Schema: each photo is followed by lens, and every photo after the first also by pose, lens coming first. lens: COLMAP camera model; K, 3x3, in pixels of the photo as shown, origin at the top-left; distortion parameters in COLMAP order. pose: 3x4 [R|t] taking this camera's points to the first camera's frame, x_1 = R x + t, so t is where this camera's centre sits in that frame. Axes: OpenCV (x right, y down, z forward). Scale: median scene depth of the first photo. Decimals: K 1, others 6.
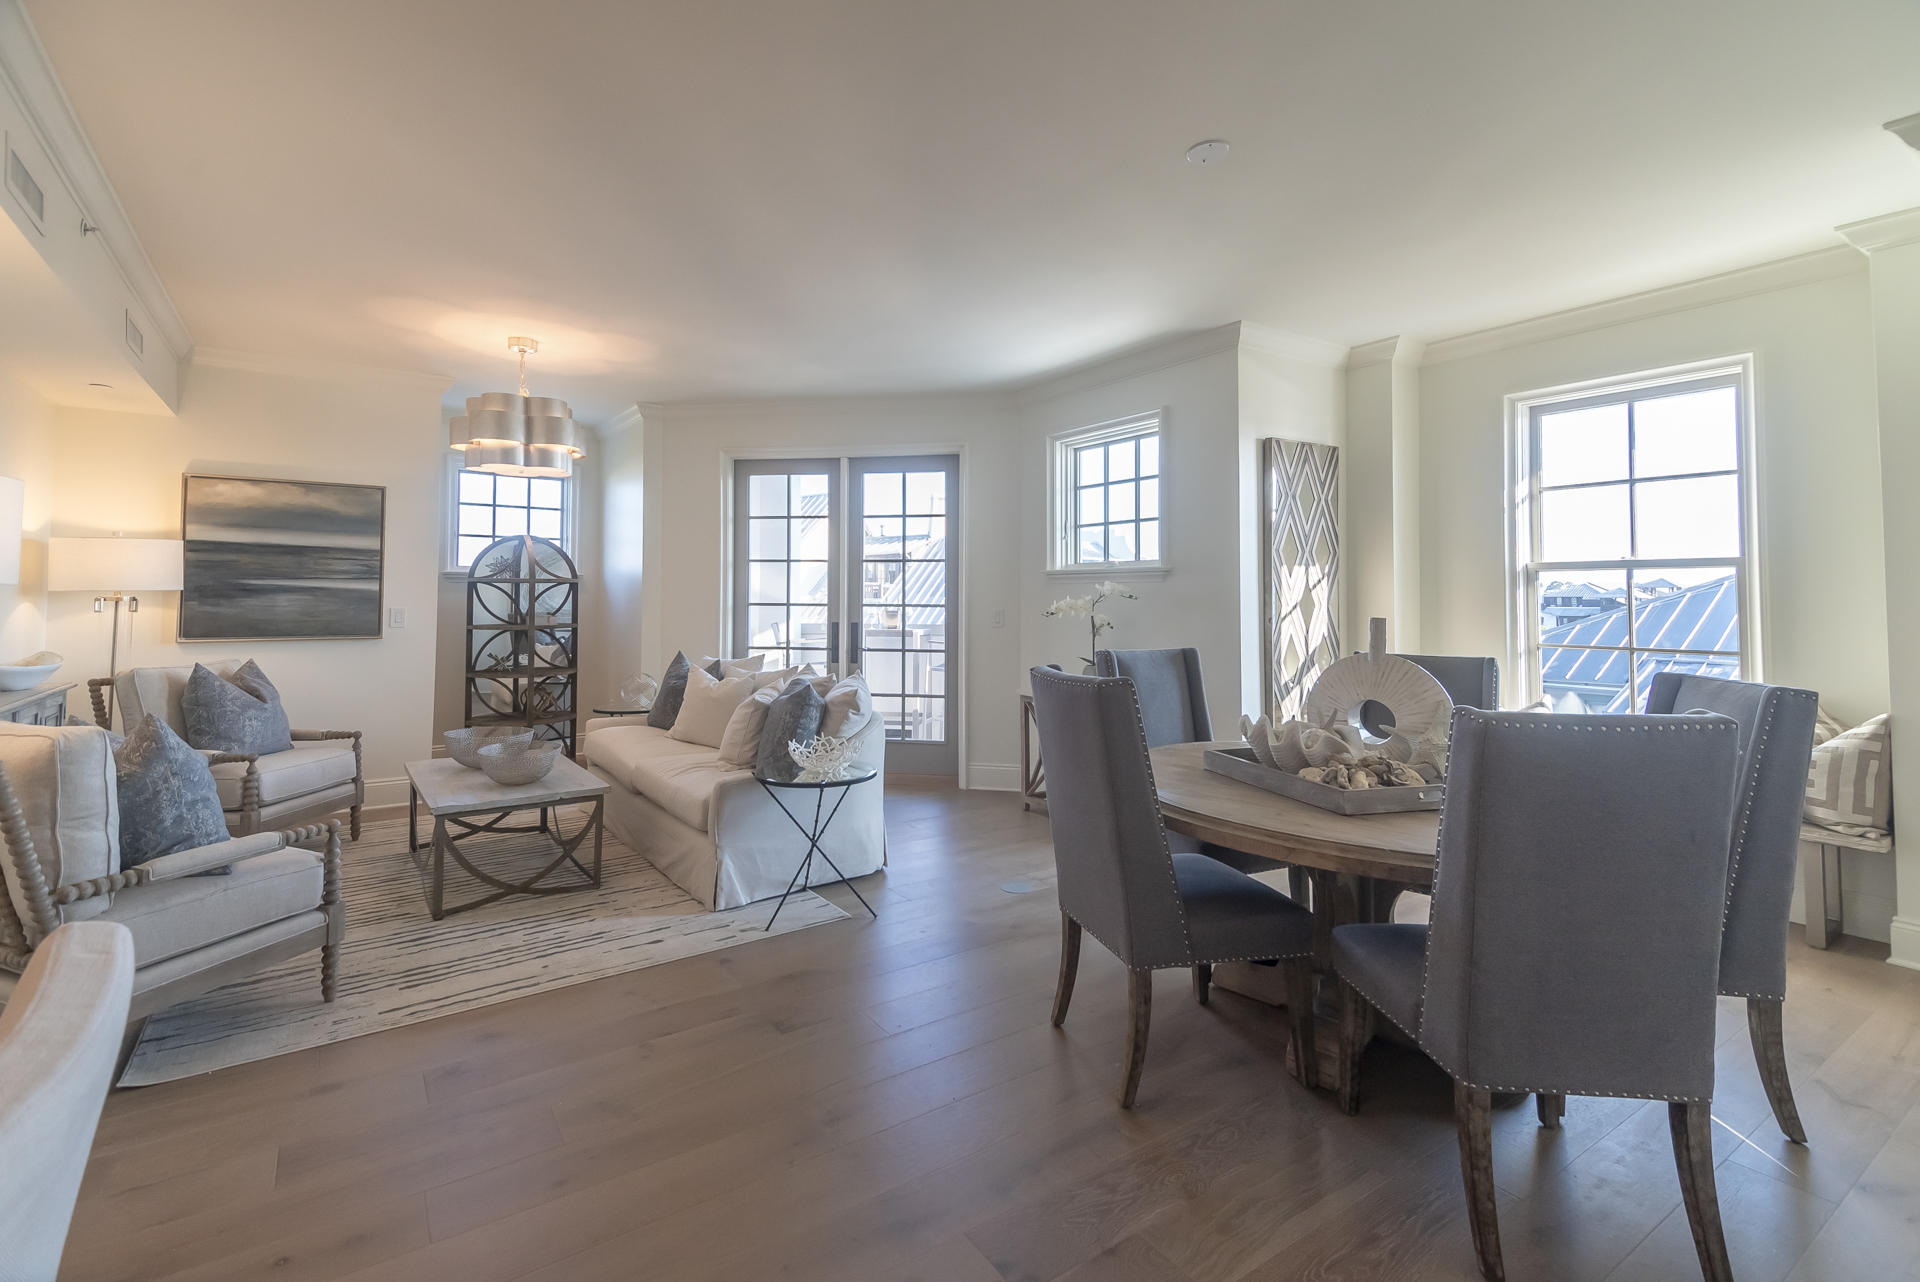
lens RADIAL K [[828.3, 0, 891.9], [0, 828.3, 570.6], [0, 0, 1]] dist [0.027835, -0.007492]
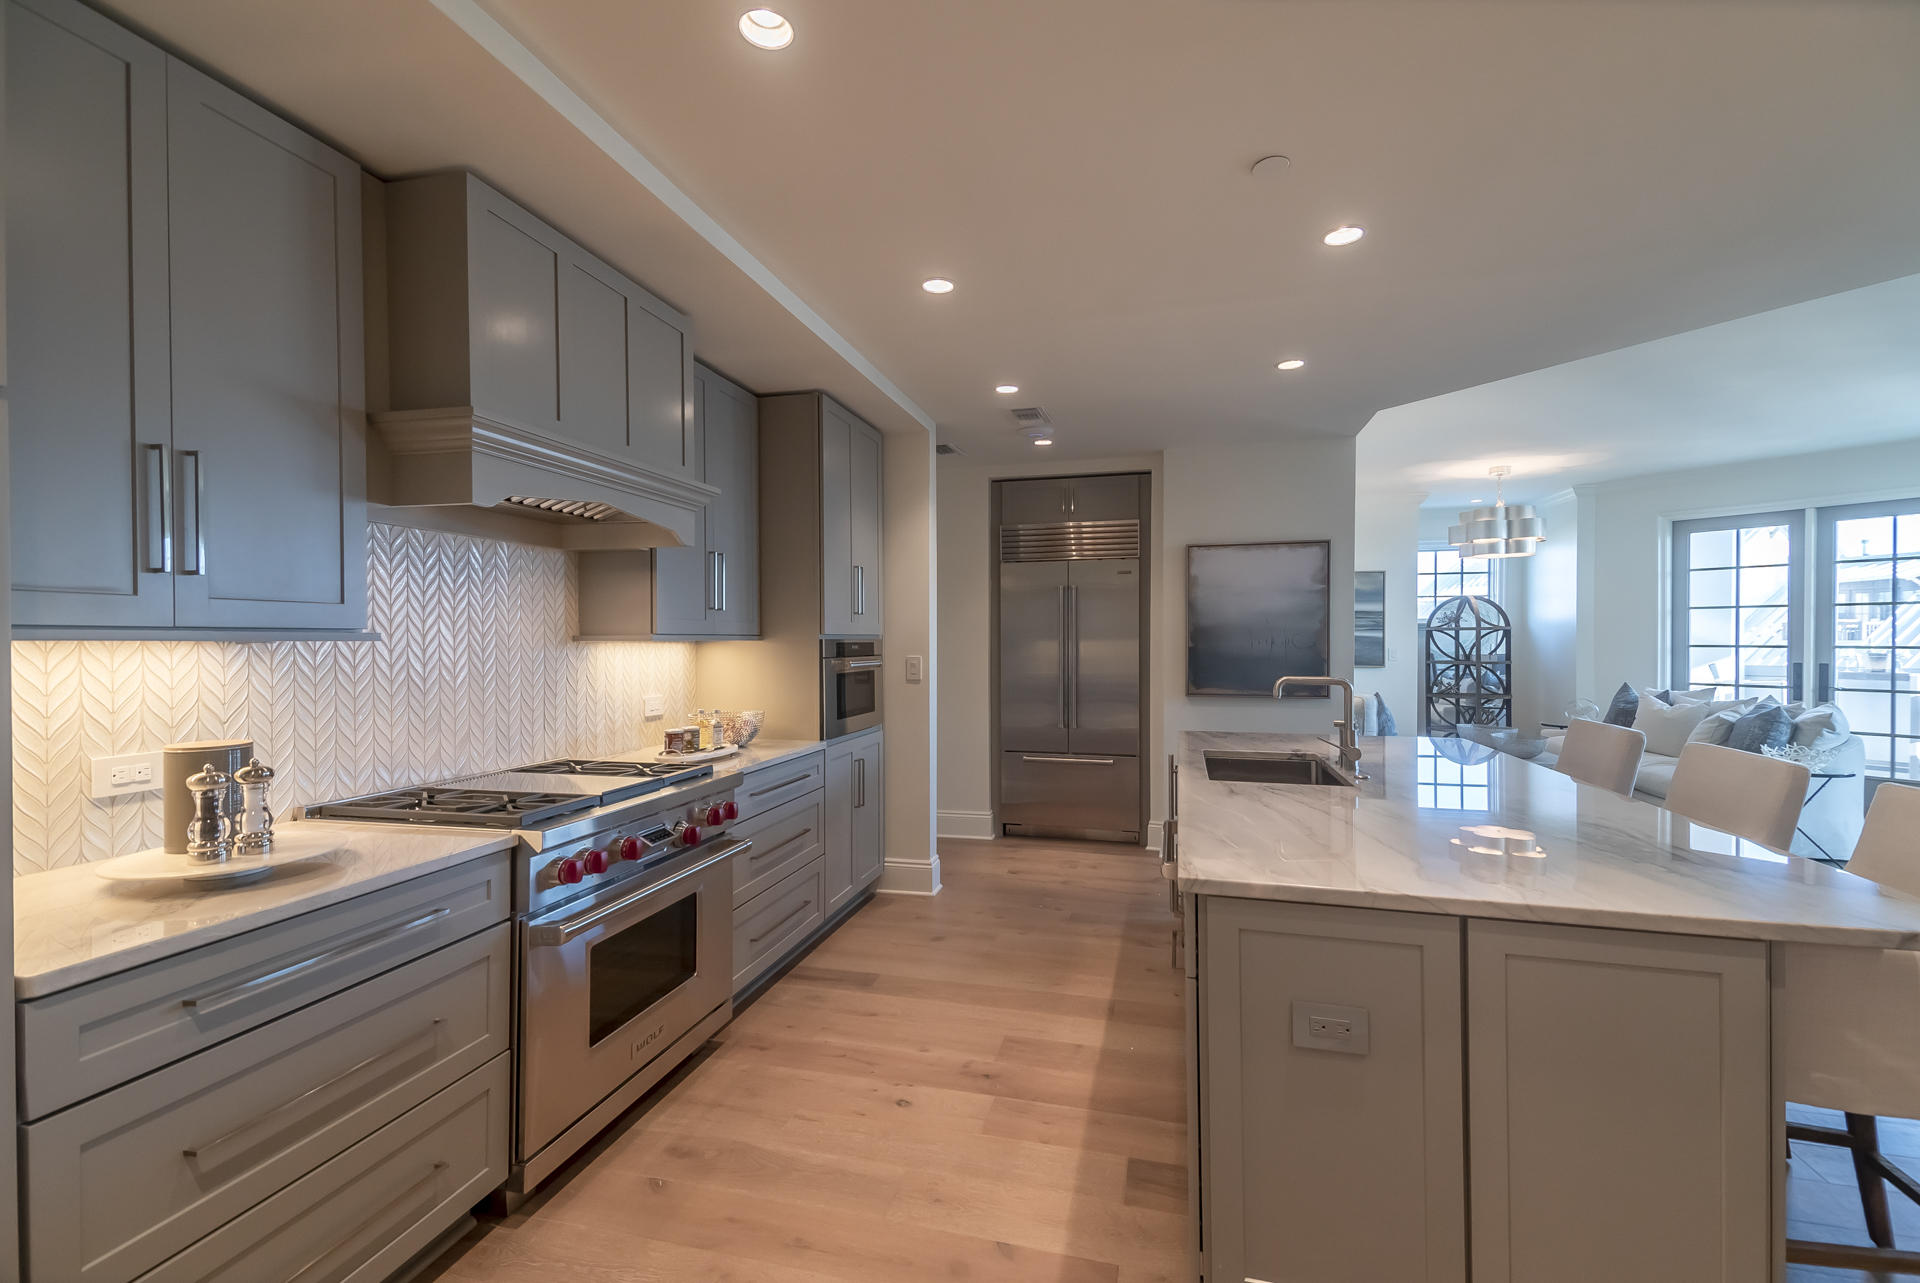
lens RADIAL K [[816.5, 0, 968.0], [0, 816.5, 652.1], [0, 0, 1]] dist [0.013807, -0.004050]
pose [[0.668776, 0.005614, -0.743443, 0.009186], [0.030268, 0.998937, 0.034771, -0.026452], [0.742848, -0.045757, 0.667895, -0.632075]]
